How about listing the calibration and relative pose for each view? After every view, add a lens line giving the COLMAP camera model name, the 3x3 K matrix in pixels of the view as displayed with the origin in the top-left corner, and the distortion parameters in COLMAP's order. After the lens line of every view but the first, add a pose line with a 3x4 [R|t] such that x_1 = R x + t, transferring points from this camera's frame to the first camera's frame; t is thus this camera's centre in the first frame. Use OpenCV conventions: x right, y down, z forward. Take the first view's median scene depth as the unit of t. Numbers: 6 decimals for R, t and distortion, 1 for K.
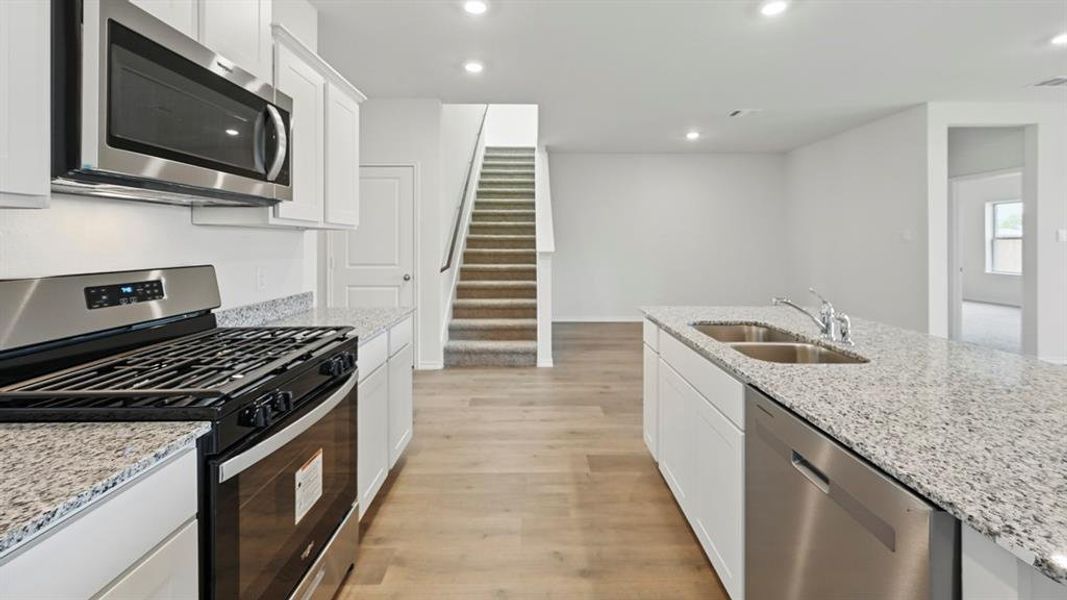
lens RADIAL K [[427.0, 0, 538.7], [0, 427.0, 240.4], [0, 0, 1]] dist [0.002754, 0.000579]
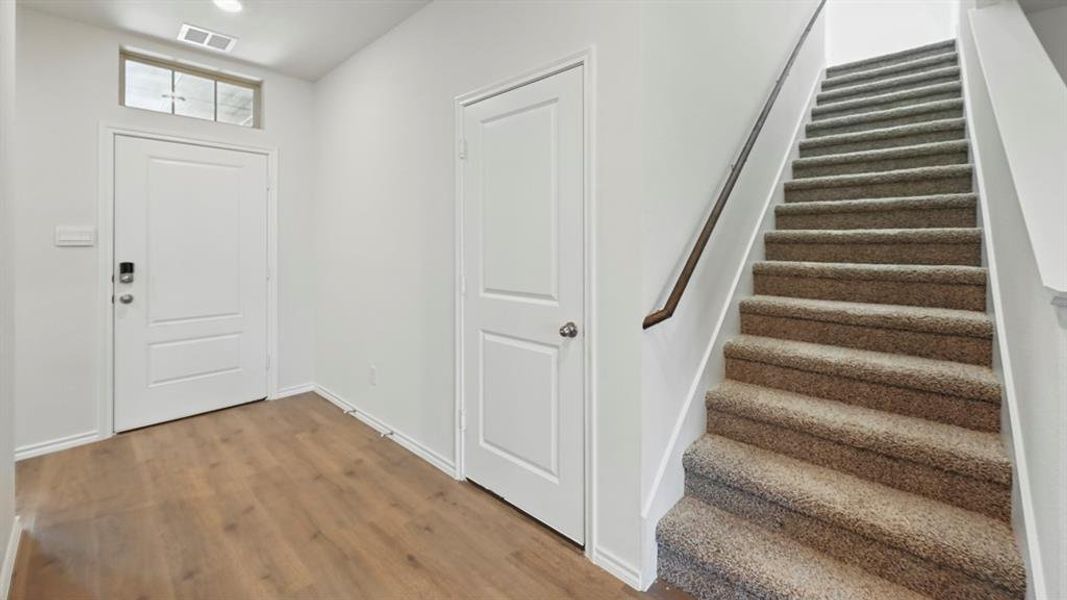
lens RADIAL K [[423.8, 0, 534.4], [0, 423.8, 246.0], [0, 0, 1]] dist [0.000773, -0.000704]
pose [[0.728128, 0.001664, -0.685439, -0.047475], [0.003656, 0.999973, 0.006311, 0.001155], [0.685432, -0.007101, 0.728102, 0.668989]]
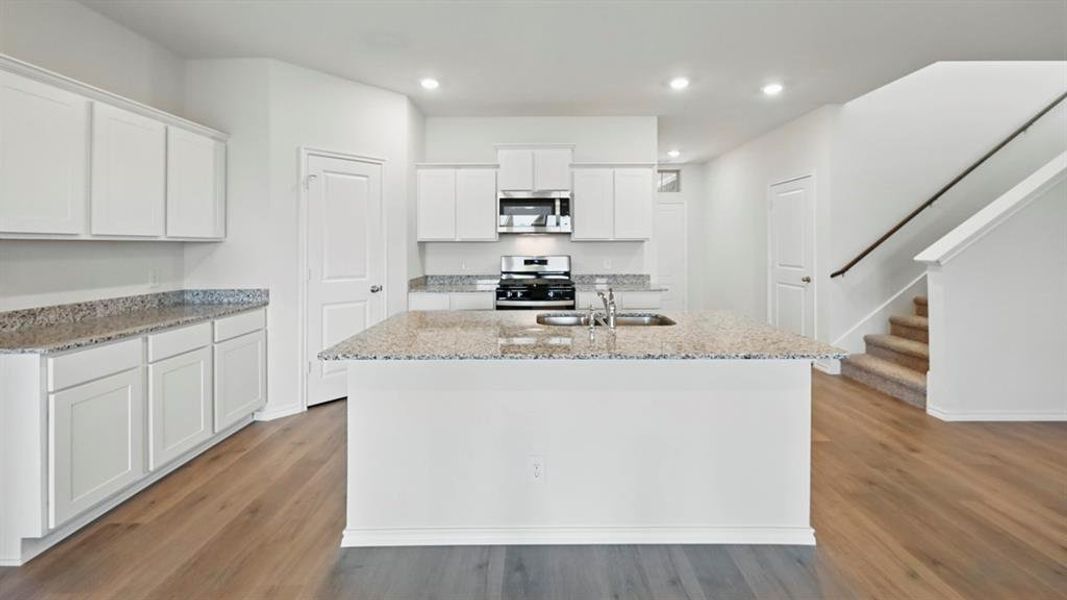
lens RADIAL K [[423.1, 0, 534.4], [0, 423.1, 244.2], [0, 0, 1]] dist [-0.001408, 0.000136]
pose [[-0.013388, -0.003099, -0.999906, 0.766038], [0.007851, 0.999964, -0.003205, -0.003992], [0.999880, -0.007893, -0.013364, 0.323822]]
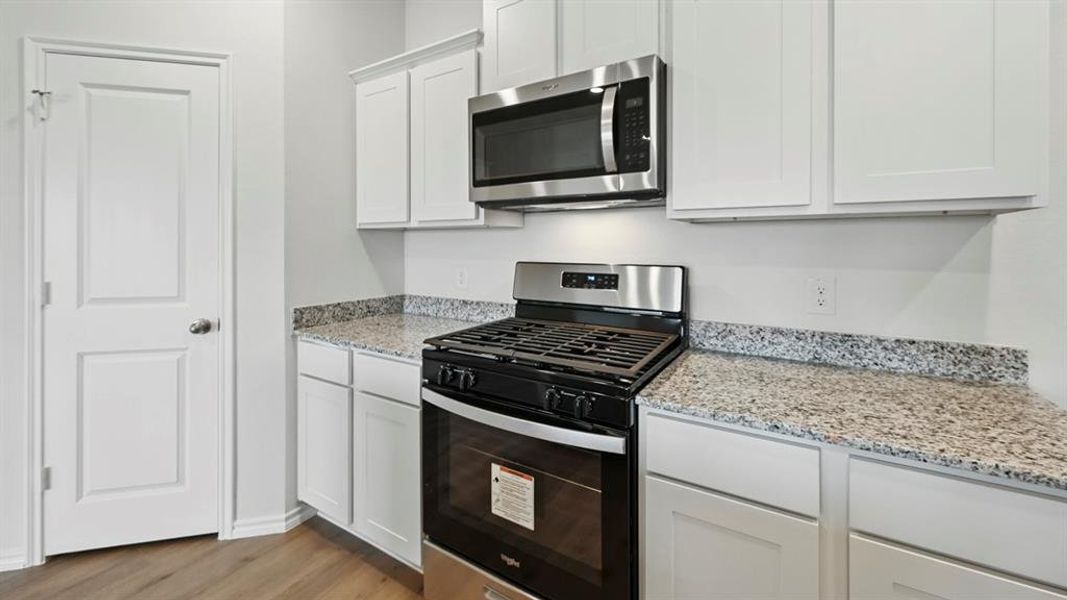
lens RADIAL K [[423.8, 0, 534.2], [0, 423.8, 244.8], [0, 0, 1]] dist [0.000773, -0.000704]
pose [[-0.535206, 0.003828, -0.844713, 0.073597], [0.004326, 0.999989, 0.001791, 0.002958], [0.844710, -0.002696, -0.535217, 0.485141]]
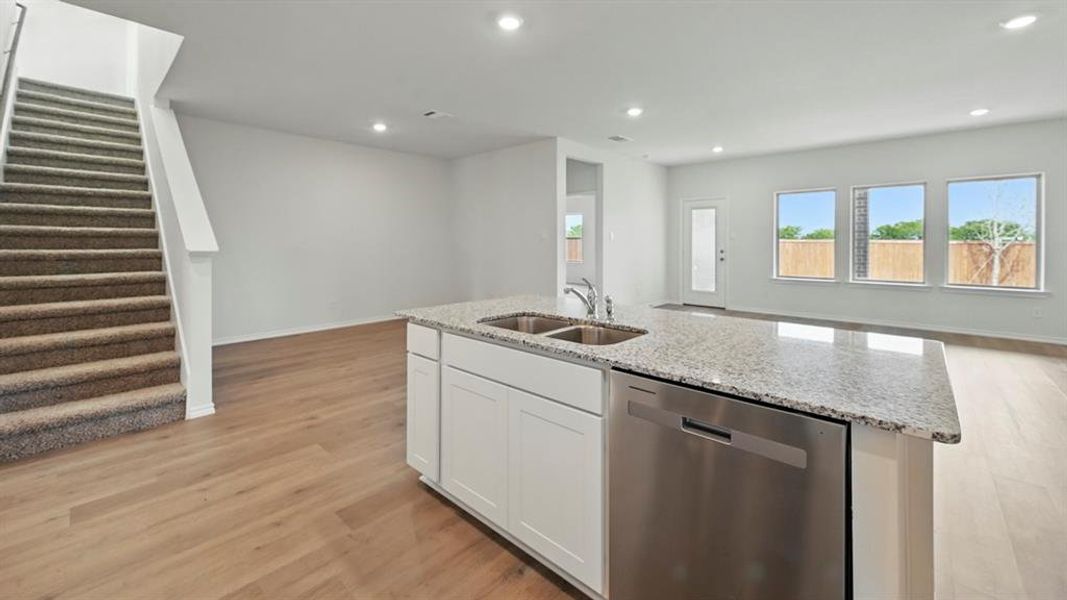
lens RADIAL K [[423.1, 0, 540.7], [0, 423.1, 241.8], [0, 0, 1]] dist [-0.001408, 0.000136]
pose [[0.680301, -0.000195, 0.732933, -0.116496], [-0.004105, 0.999983, 0.004077, 0.005679], [-0.732921, -0.005783, 0.680289, 0.126367]]
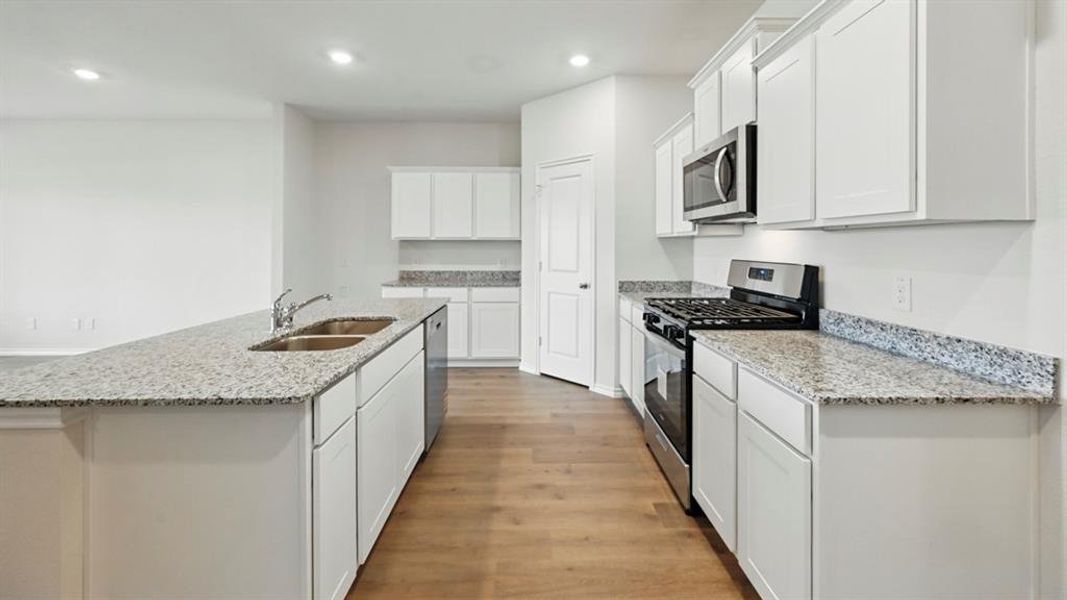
lens RADIAL K [[423.8, 0, 539.1], [0, 423.8, 245.5], [0, 0, 1]] dist [0.000773, -0.000704]
pose [[-0.999930, 0.000003, -0.011861, -0.000971], [0.000041, 0.999995, -0.003228, 0.002787], [0.011861, -0.003228, -0.999924, 0.865162]]
